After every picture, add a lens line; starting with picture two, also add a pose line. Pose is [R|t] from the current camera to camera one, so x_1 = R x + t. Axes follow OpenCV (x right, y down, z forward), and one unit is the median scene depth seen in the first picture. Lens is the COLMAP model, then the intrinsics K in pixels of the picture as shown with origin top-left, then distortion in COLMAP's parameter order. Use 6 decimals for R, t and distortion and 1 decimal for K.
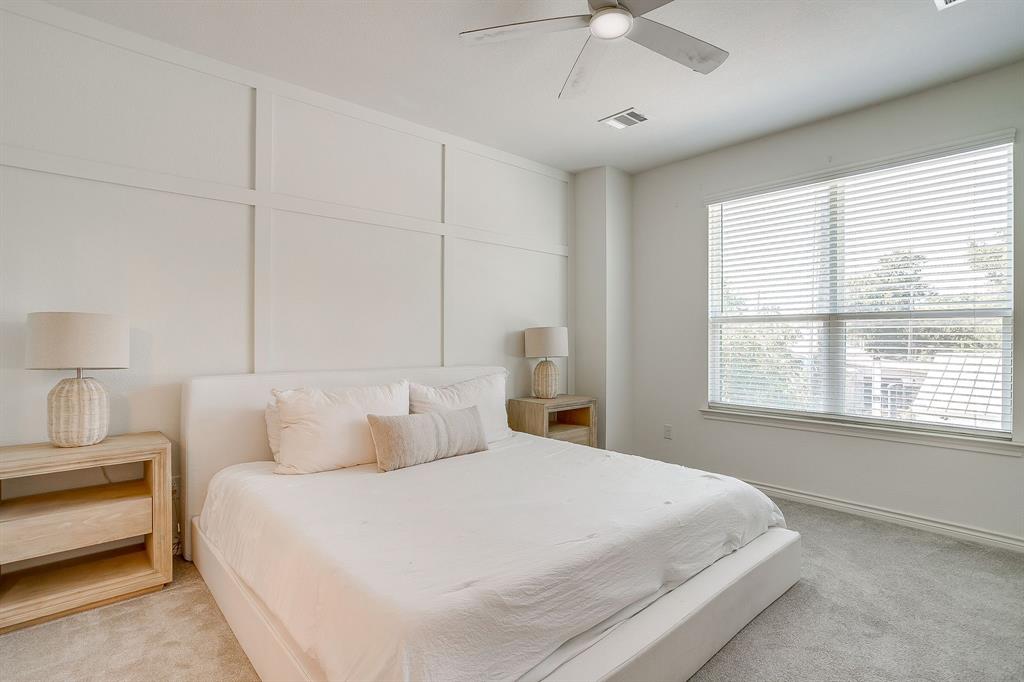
lens RADIAL K [[505.1, 0, 509.6], [0, 505.1, 341.9], [0, 0, 1]] dist [-0.049380, 0.032959]
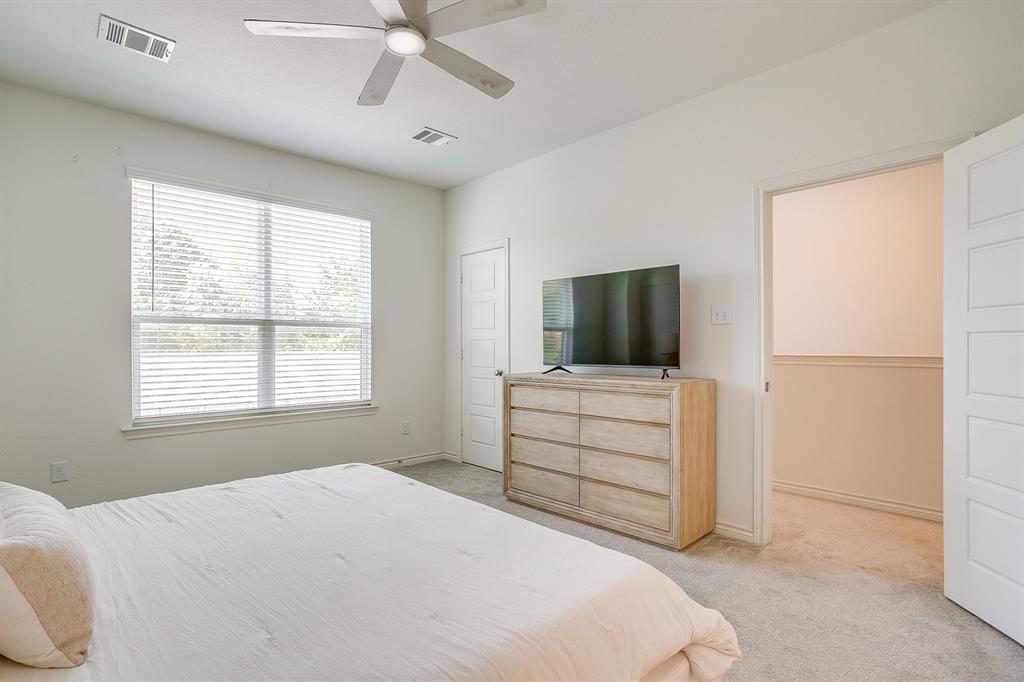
lens RADIAL K [[505.1, 0, 509.6], [0, 505.1, 341.9], [0, 0, 1]] dist [-0.049380, 0.032959]
pose [[-0.065297, 0.006697, 0.997843, -0.475017], [0.006063, 0.999962, -0.006314, 0.004562], [-0.997847, 0.005637, -0.065335, 0.472200]]
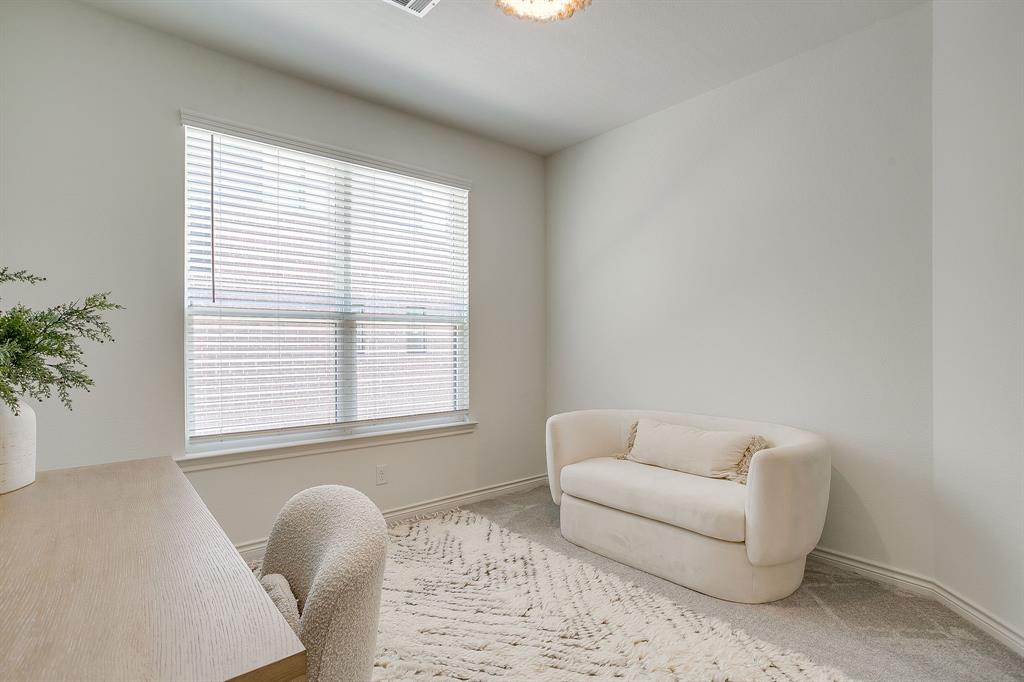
lens RADIAL K [[505.1, 0, 509.6], [0, 505.1, 341.9], [0, 0, 1]] dist [-0.049380, 0.032959]
pose [[0.009432, -0.007343, 0.999929, -0.231461], [0.004145, 0.999965, 0.007304, -0.007835], [-0.999947, 0.004076, 0.009462, 0.632916]]
